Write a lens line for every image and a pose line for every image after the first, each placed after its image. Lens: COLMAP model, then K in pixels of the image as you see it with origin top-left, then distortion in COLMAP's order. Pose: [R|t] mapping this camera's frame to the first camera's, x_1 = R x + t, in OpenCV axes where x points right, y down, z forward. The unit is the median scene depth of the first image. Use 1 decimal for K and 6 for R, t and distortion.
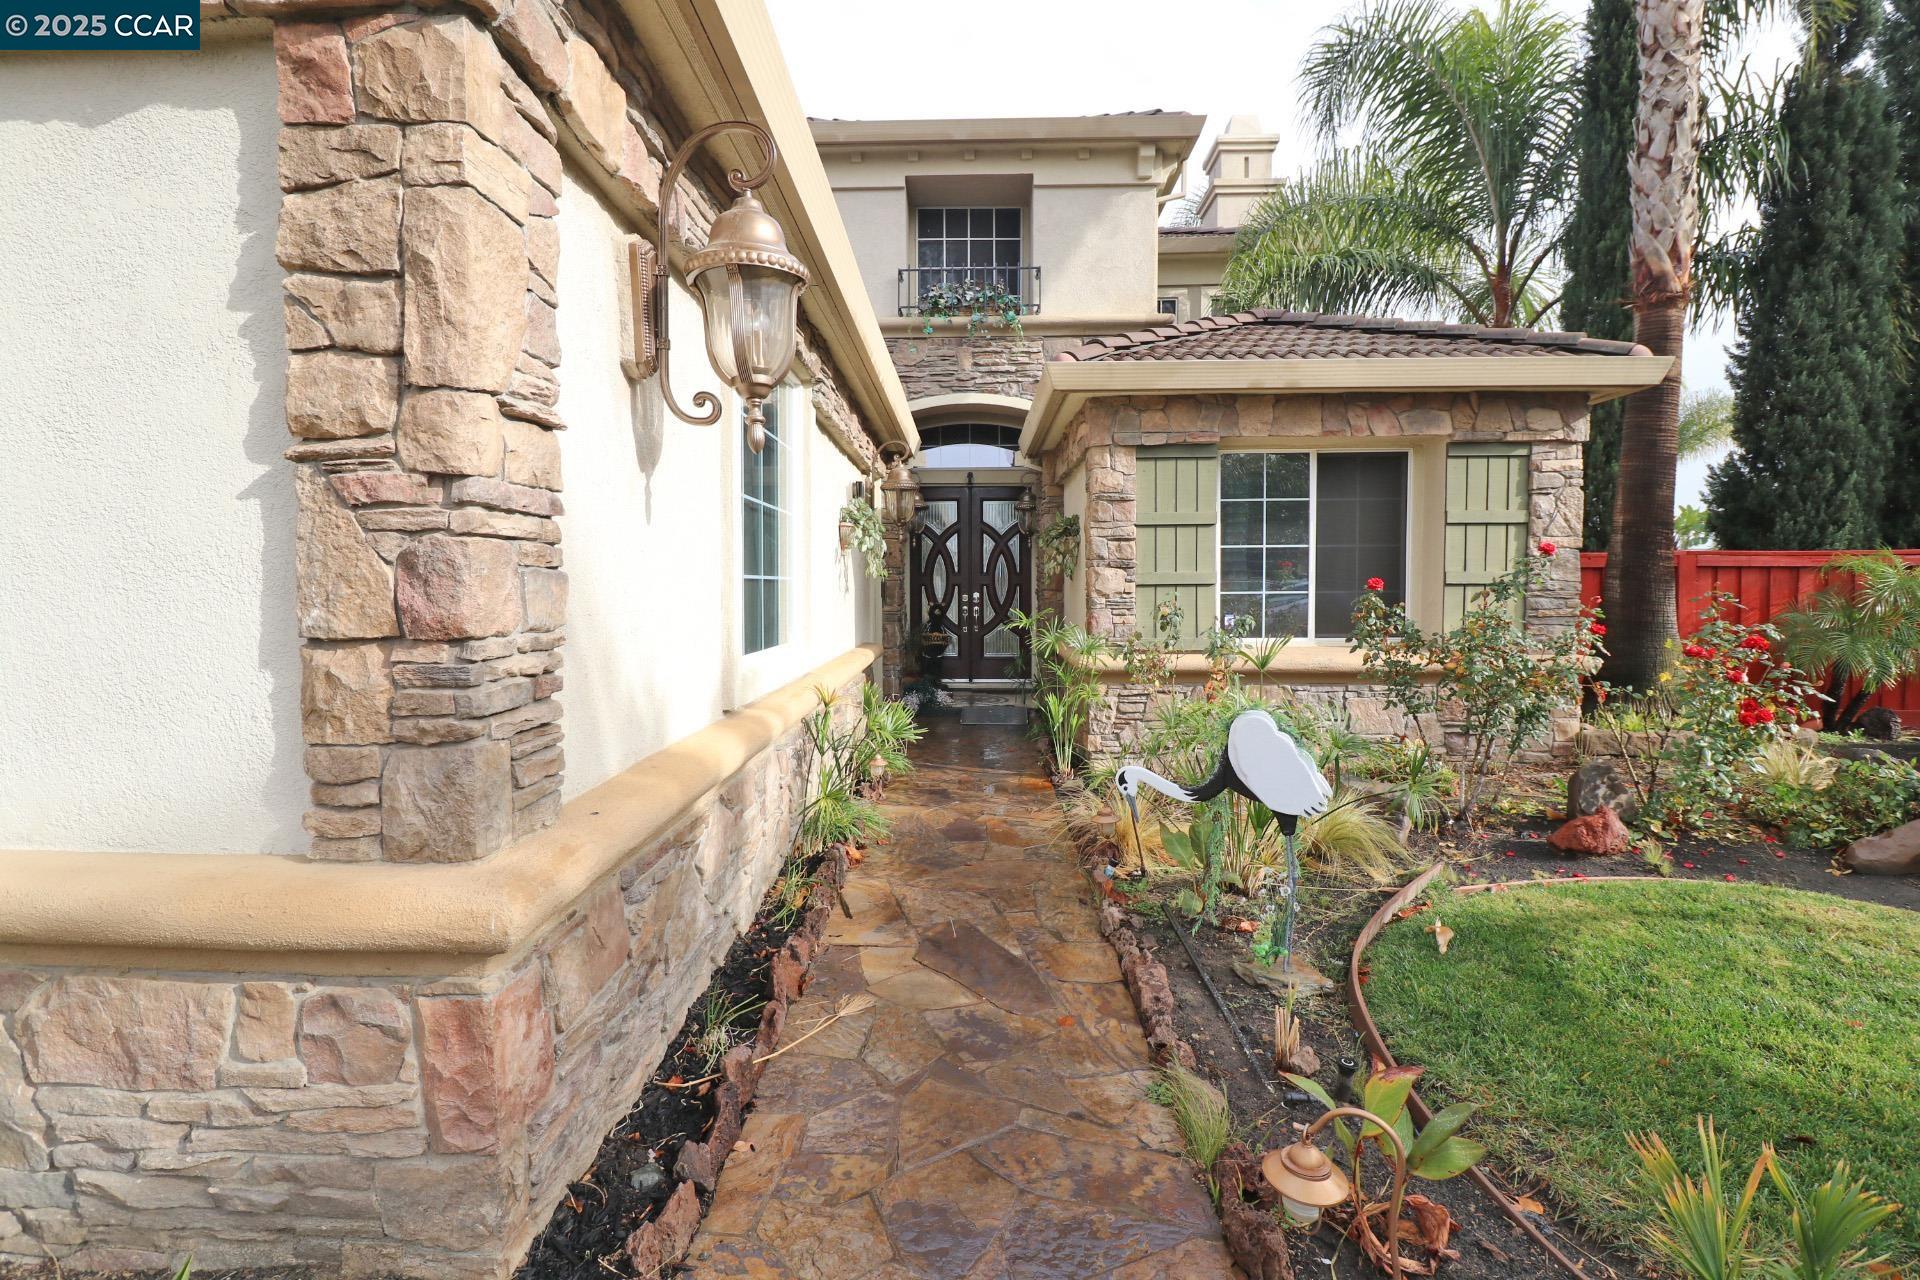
lens RADIAL K [[891.1, 0, 941.2], [0, 891.1, 632.4], [0, 0, 1]] dist [-0.005482, -0.010296]
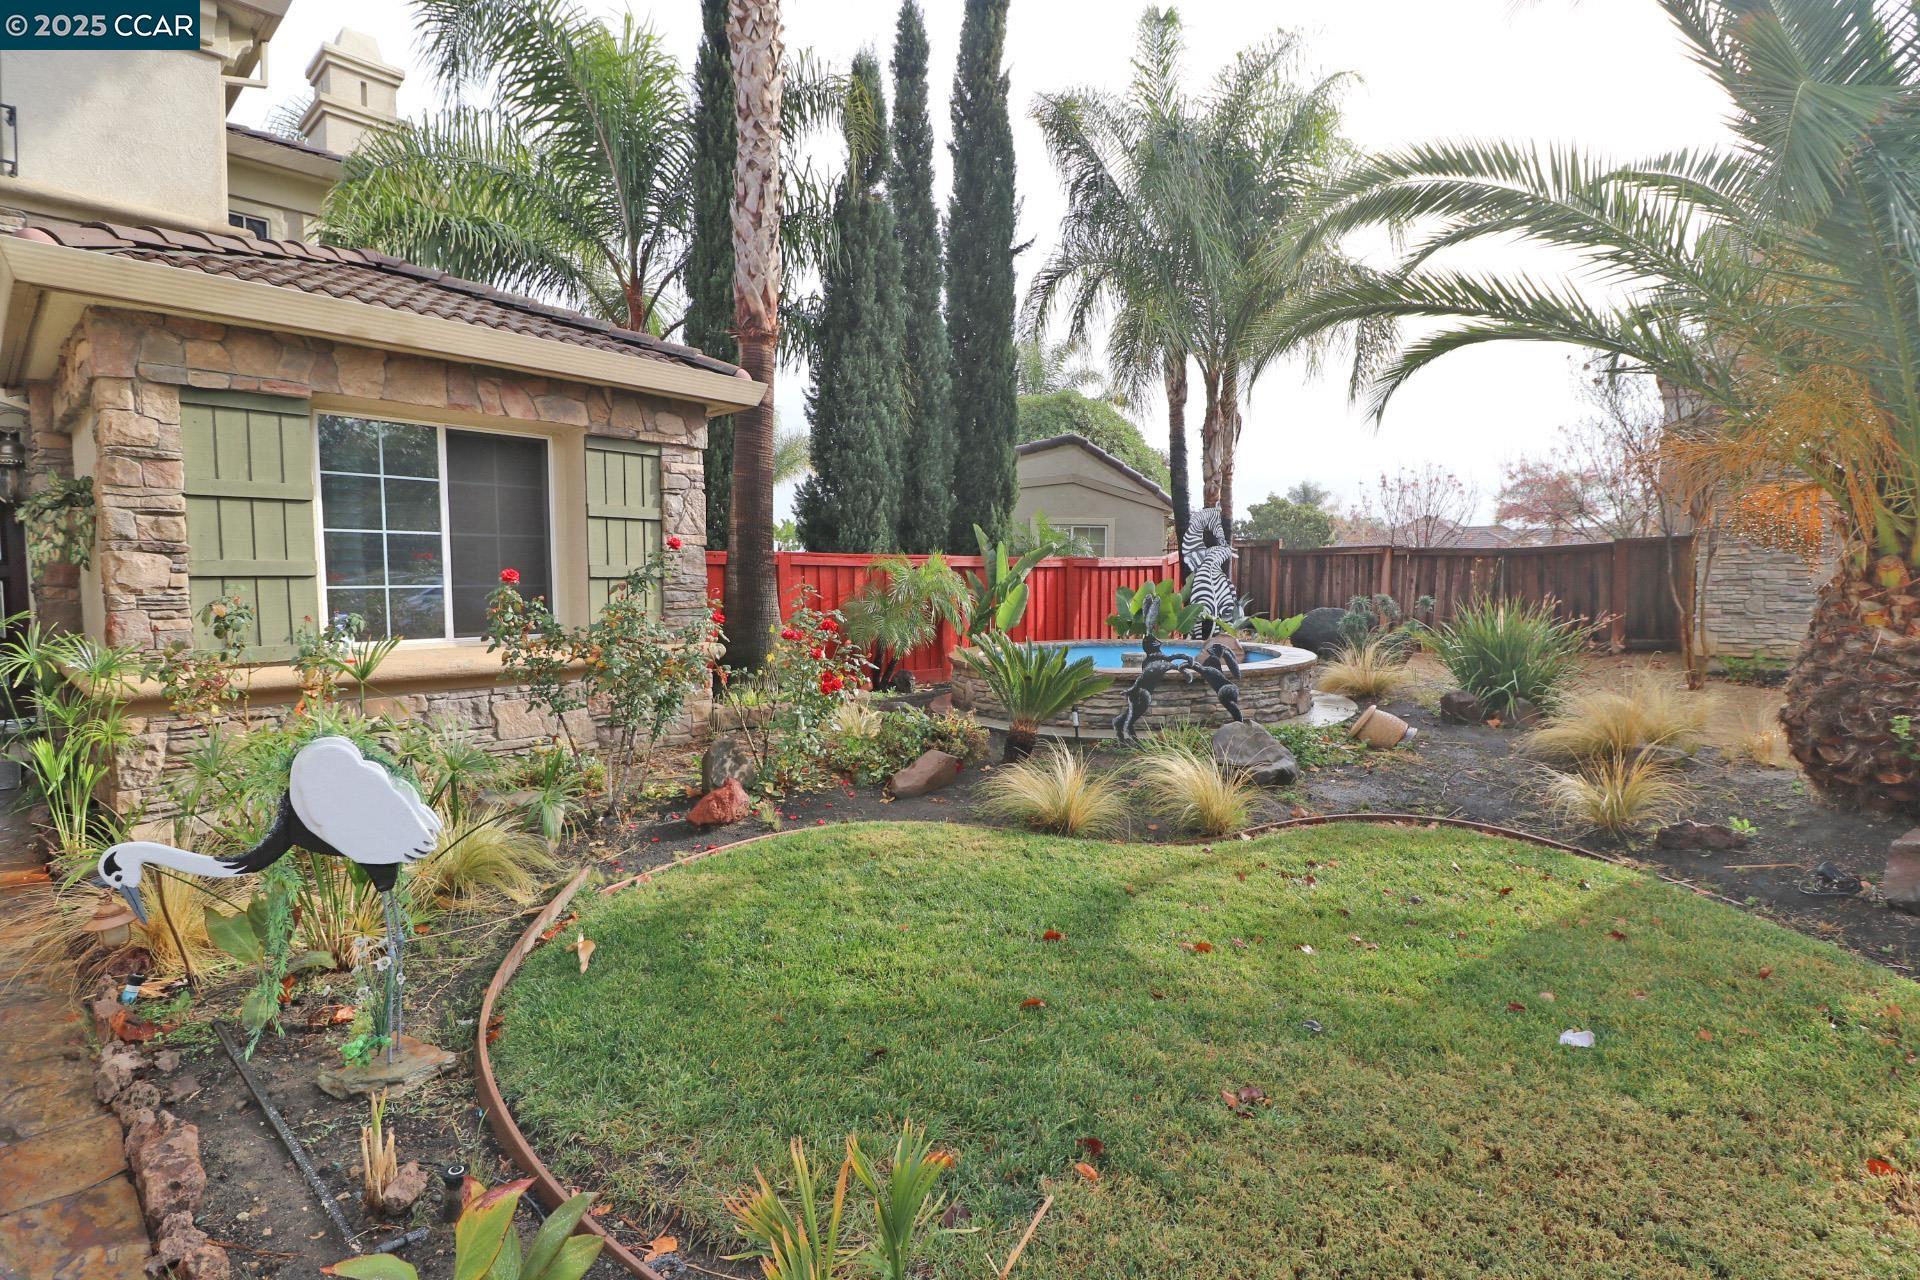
lens RADIAL K [[891.1, 0, 954.5], [0, 891.1, 630.3], [0, 0, 1]] dist [-0.005482, -0.010296]
pose [[0.634788, -0.039219, 0.771690, 0.058074], [0.039593, 0.999050, 0.018205, 0.002399], [-0.771671, 0.018997, 0.635738, 0.056194]]
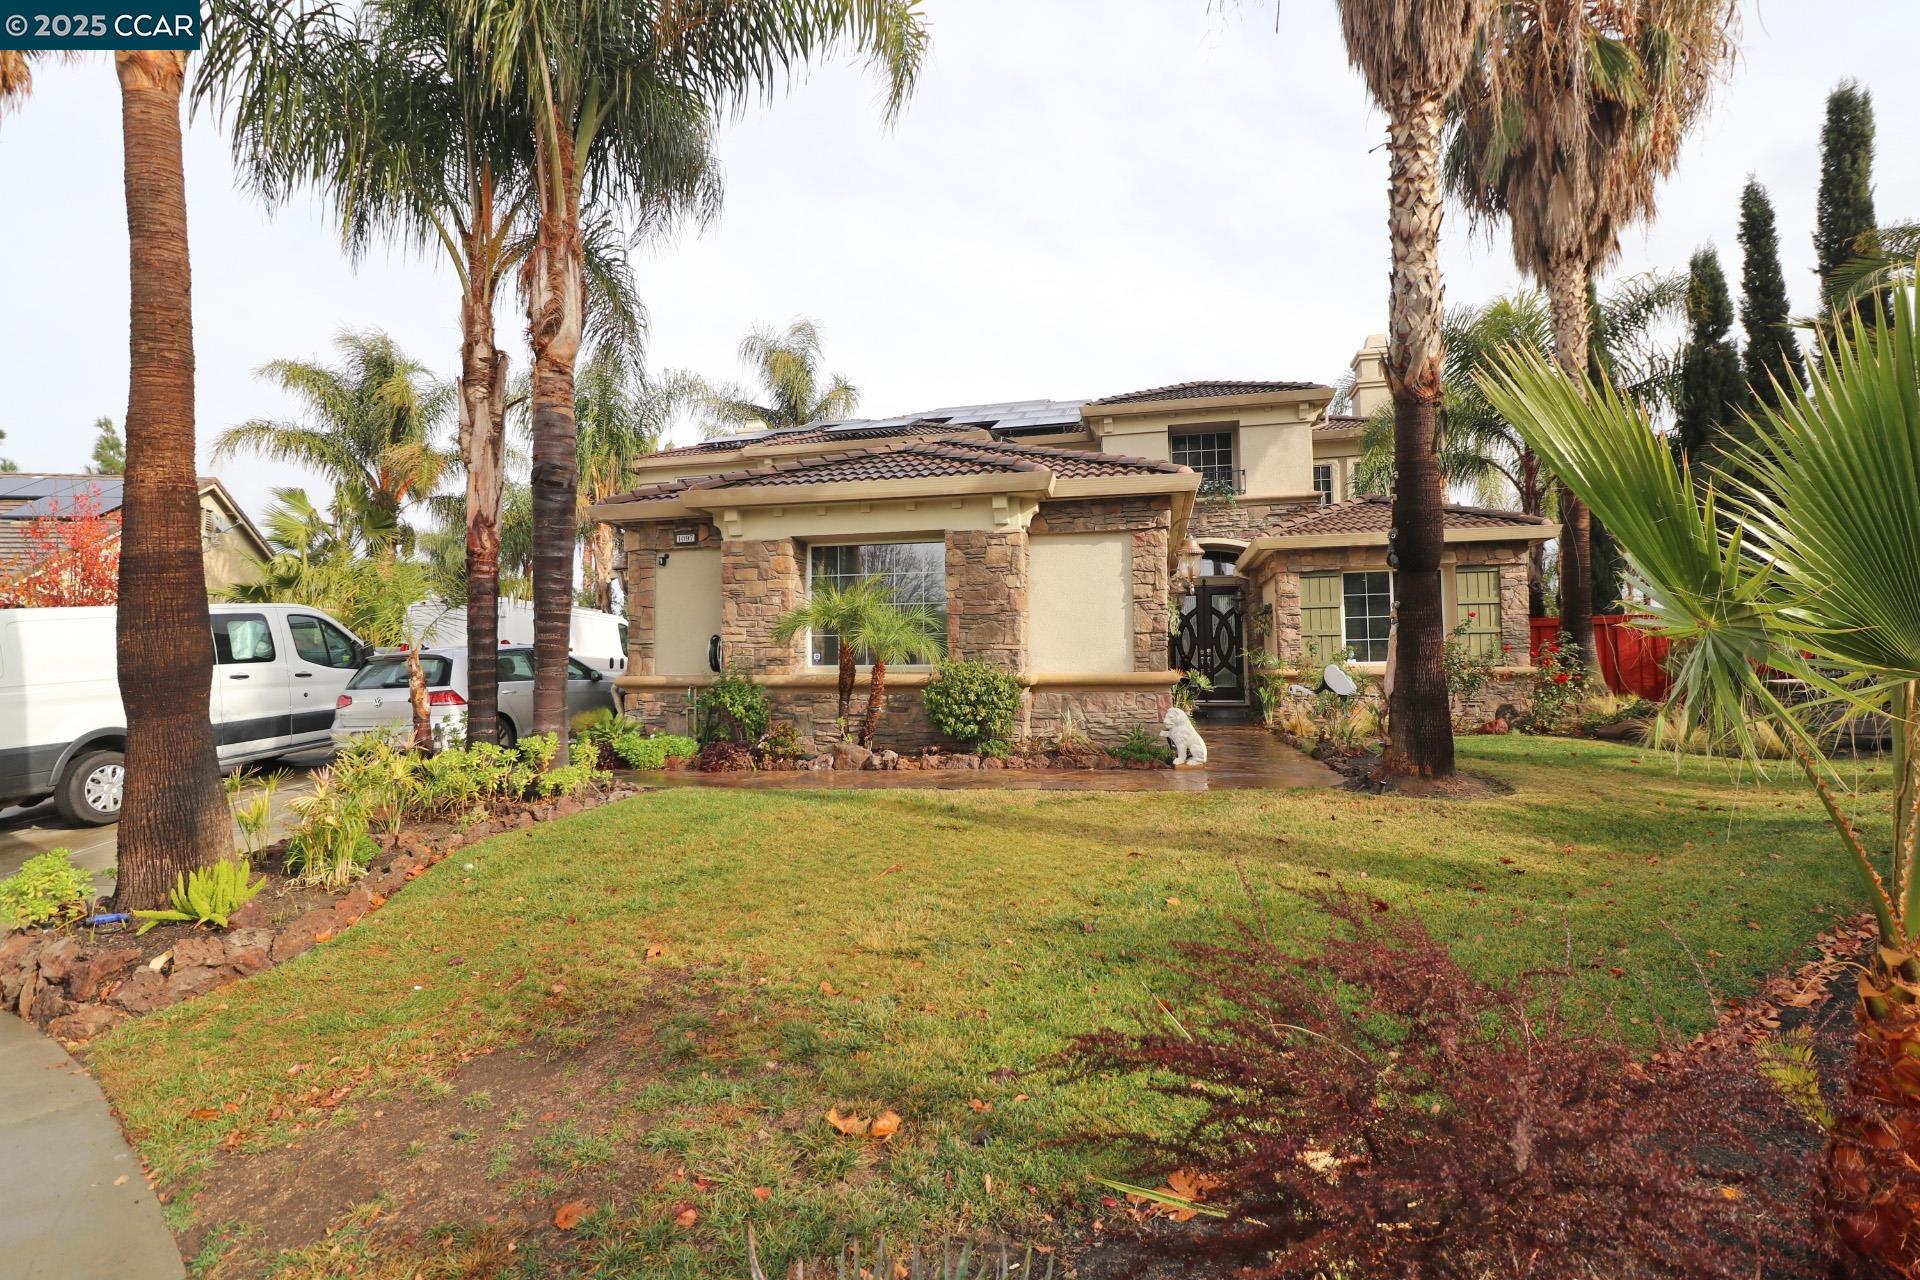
lens RADIAL K [[891.1, 0, 946.5], [0, 891.1, 632.4], [0, 0, 1]] dist [-0.005482, -0.010296]
pose [[0.981244, -0.015769, -0.192123, -0.209037], [-0.002599, 0.995476, -0.094980, 0.144469], [0.192752, 0.093698, 0.976764, -1.266010]]
